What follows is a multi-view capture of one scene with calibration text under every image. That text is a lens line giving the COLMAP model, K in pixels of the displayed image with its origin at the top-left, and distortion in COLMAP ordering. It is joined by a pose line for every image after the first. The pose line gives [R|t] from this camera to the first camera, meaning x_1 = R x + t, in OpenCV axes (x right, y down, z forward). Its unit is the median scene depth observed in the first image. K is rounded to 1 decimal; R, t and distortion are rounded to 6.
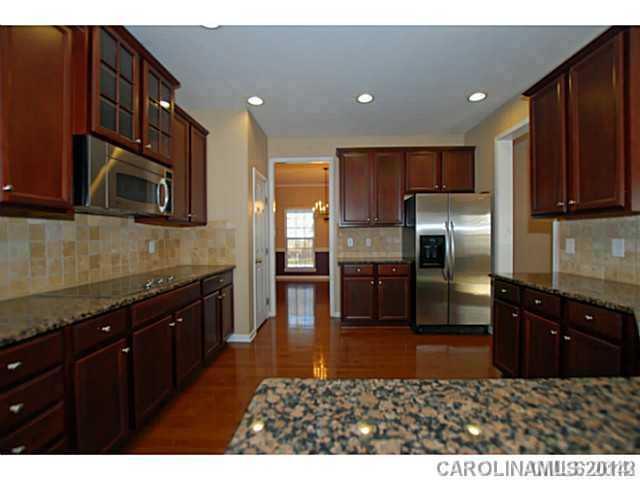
lens RADIAL K [[310.3, 0, 320.0], [0, 310.3, 240.0], [0, 0, 1]] dist [-0.002044, -0.000476]
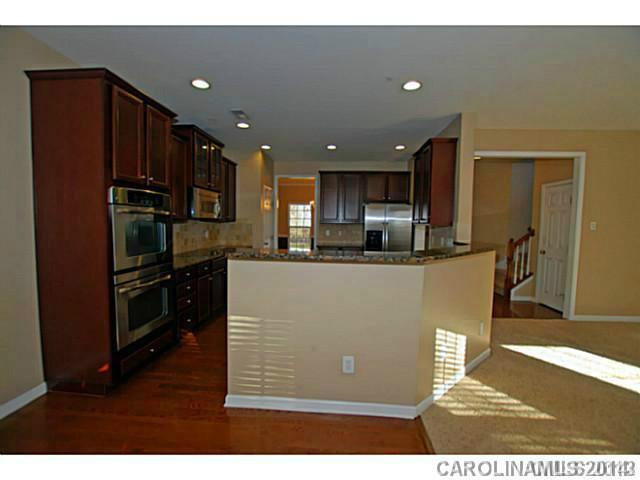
lens RADIAL K [[310.3, 0, 320.0], [0, 310.3, 240.0], [0, 0, 1]] dist [-0.002044, -0.000476]
pose [[0.999291, 0.026658, -0.026602, 0.108914], [-0.025364, 0.998532, 0.047859, -0.031988], [0.027839, -0.047151, 0.998500, -0.530276]]
